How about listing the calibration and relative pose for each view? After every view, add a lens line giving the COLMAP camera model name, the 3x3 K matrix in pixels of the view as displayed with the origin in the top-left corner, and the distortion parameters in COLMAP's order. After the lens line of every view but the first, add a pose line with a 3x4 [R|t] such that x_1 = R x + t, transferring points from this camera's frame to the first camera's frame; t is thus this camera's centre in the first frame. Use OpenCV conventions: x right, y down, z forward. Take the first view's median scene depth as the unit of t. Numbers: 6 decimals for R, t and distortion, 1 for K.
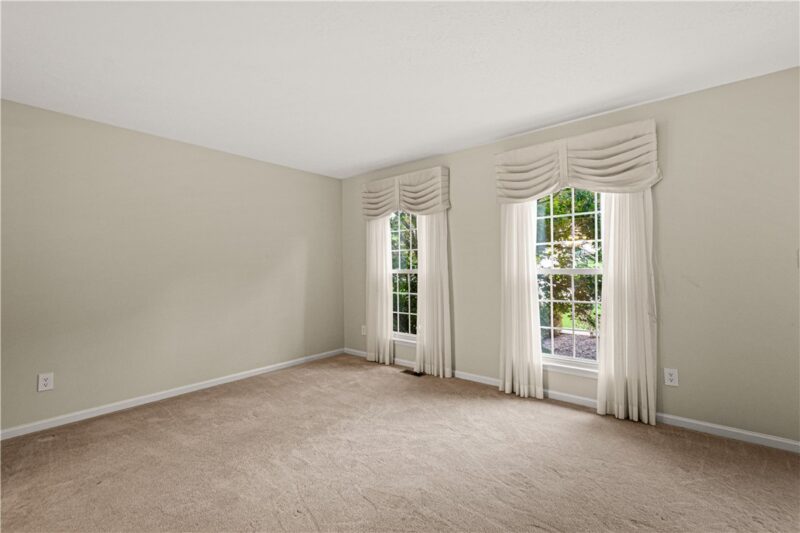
lens RADIAL K [[358.4, 0, 397.4], [0, 358.4, 268.4], [0, 0, 1]] dist [0.004092, 0.000292]
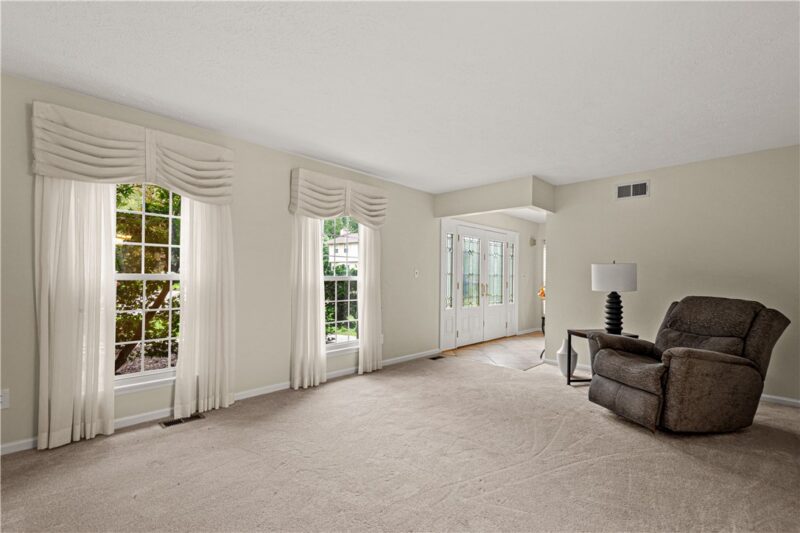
lens RADIAL K [[358.4, 0, 394.4], [0, 358.4, 277.1], [0, 0, 1]] dist [0.004092, 0.000292]
pose [[0.069247, 0.004379, 0.997590, -0.590550], [-0.016447, 0.999859, -0.003247, 0.003025], [-0.997464, -0.016183, 0.069309, 0.495282]]
